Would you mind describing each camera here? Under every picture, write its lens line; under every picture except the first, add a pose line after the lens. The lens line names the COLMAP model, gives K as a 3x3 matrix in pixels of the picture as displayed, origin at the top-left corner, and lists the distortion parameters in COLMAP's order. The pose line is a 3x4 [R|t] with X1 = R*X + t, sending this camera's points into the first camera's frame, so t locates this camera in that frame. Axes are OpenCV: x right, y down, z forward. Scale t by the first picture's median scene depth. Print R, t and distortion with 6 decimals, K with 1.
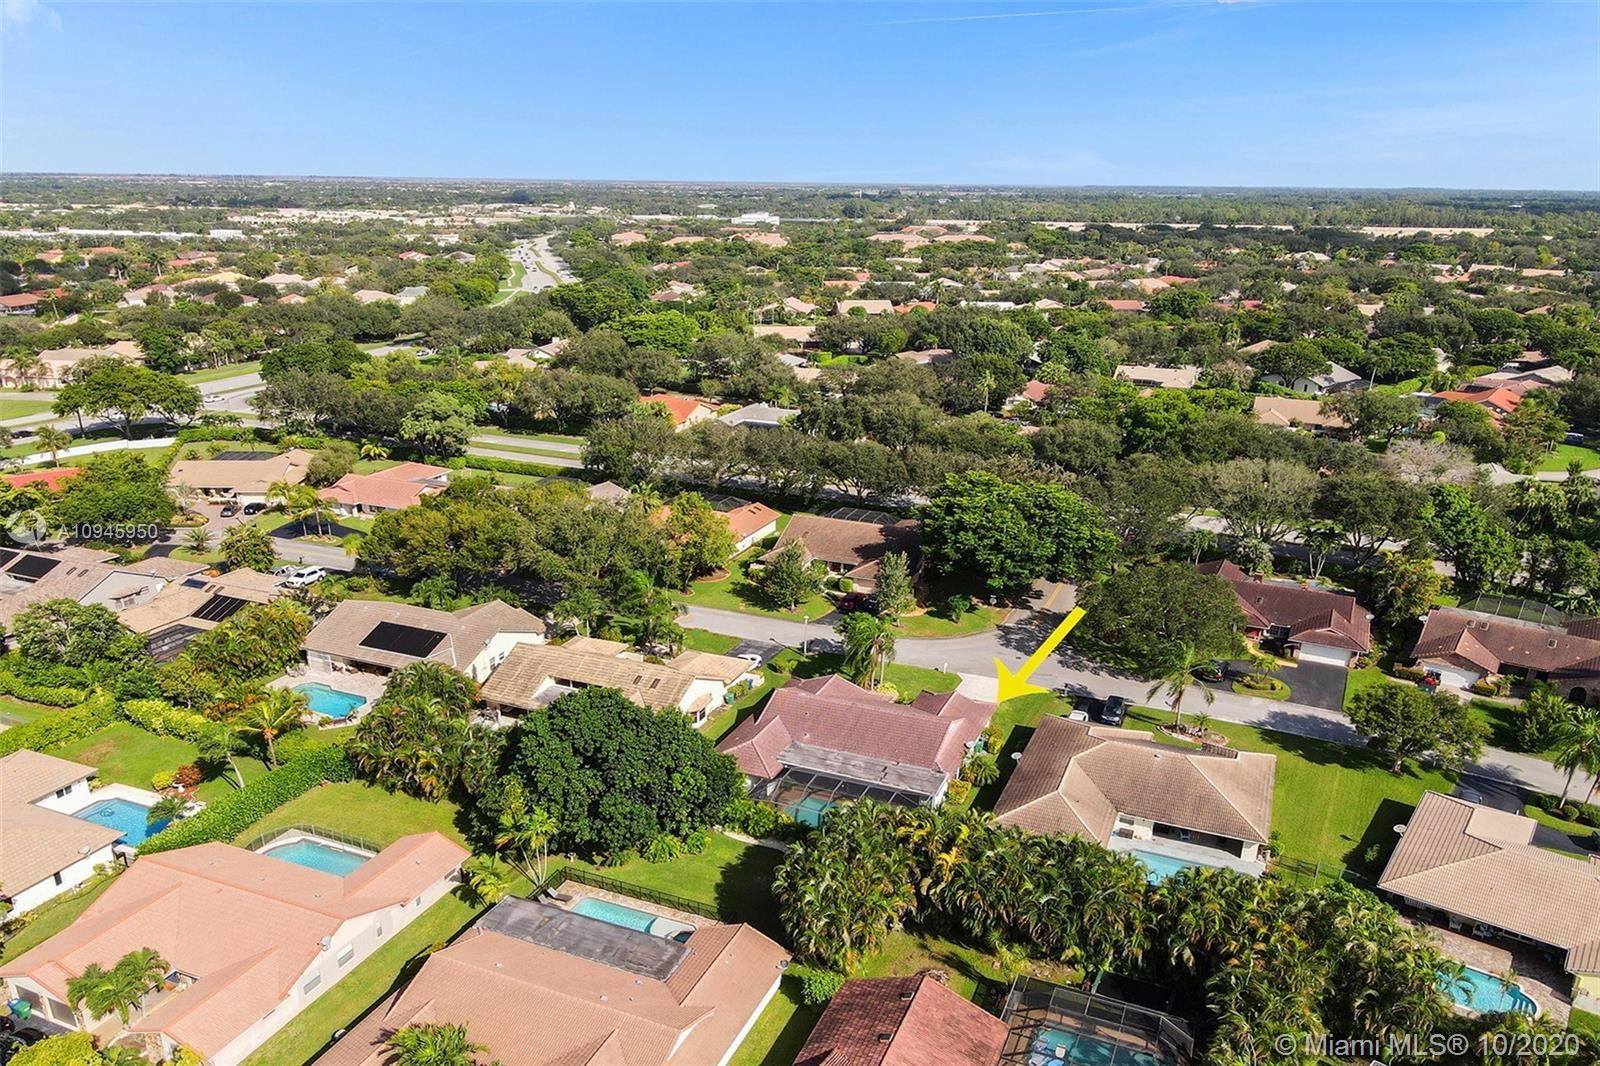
lens RADIAL K [[1180.0, 0, 801.5], [0, 1180.0, 570.0], [0, 0, 1]] dist [-0.006209, 0.041752]
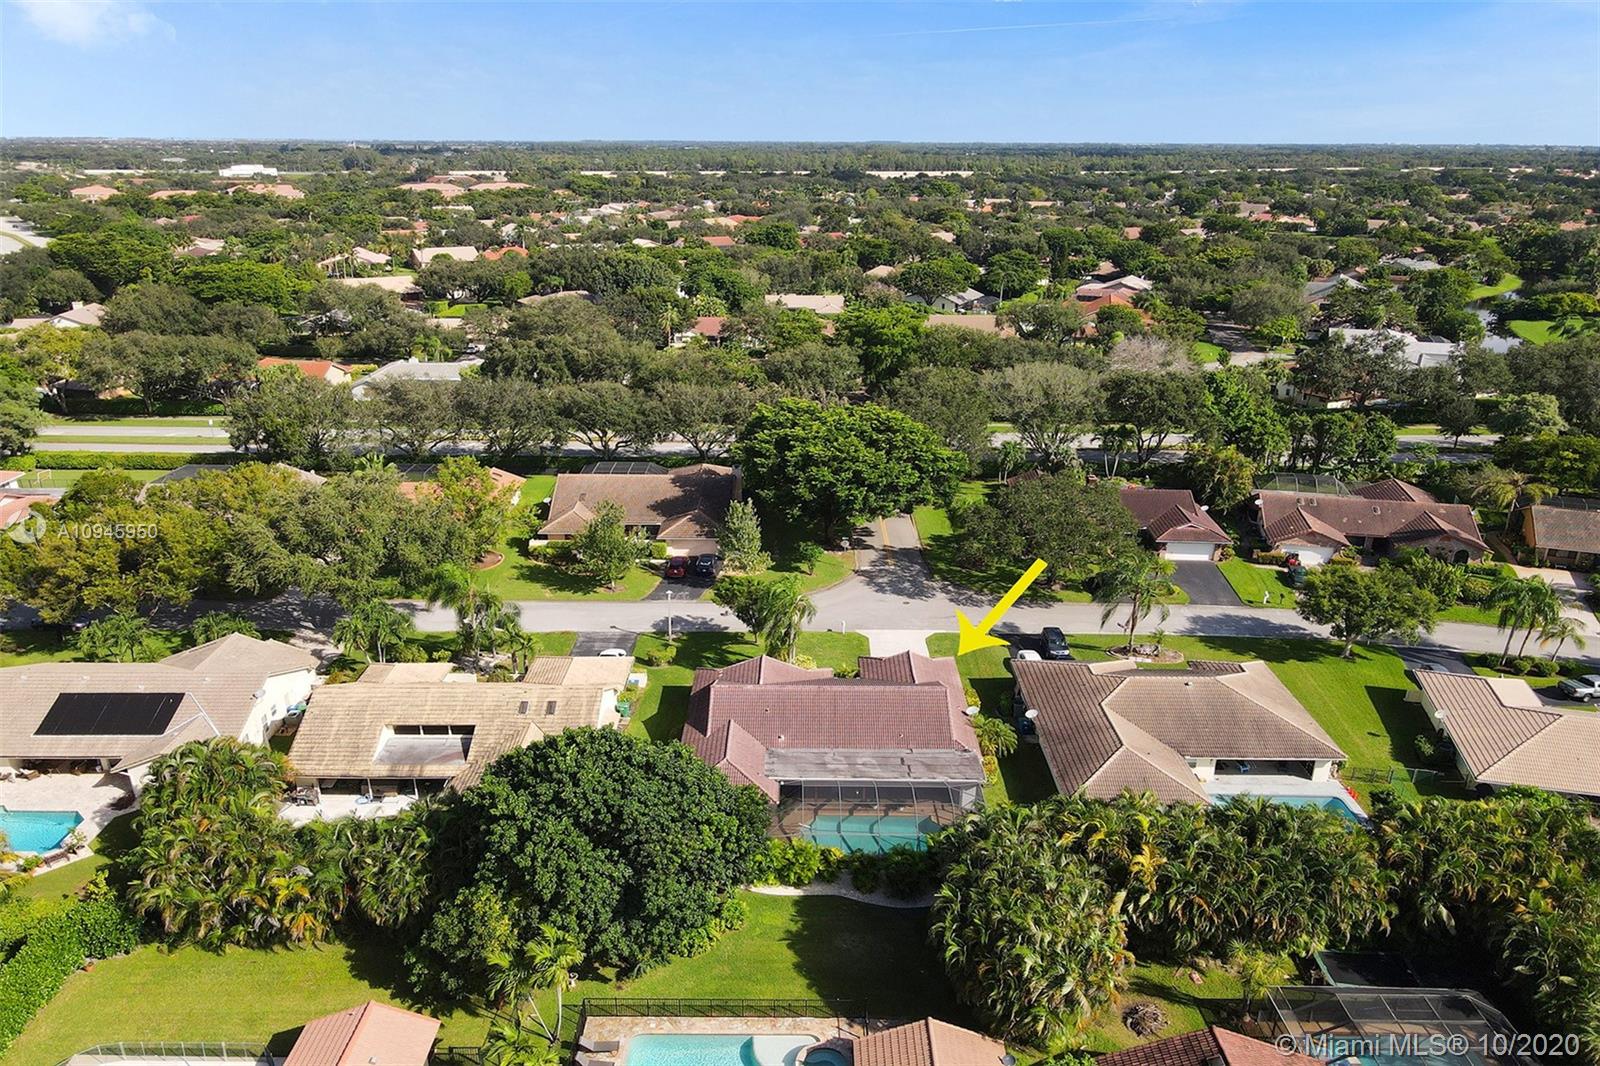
lens RADIAL K [[1180.0, 0, 801.5], [0, 1180.0, 570.0], [0, 0, 1]] dist [-0.006209, 0.041752]
pose [[0.920774, -0.140708, 0.363836, -0.195416], [0.128359, 0.990028, 0.058034, -0.009530], [-0.368374, -0.006734, 0.929653, 0.216301]]
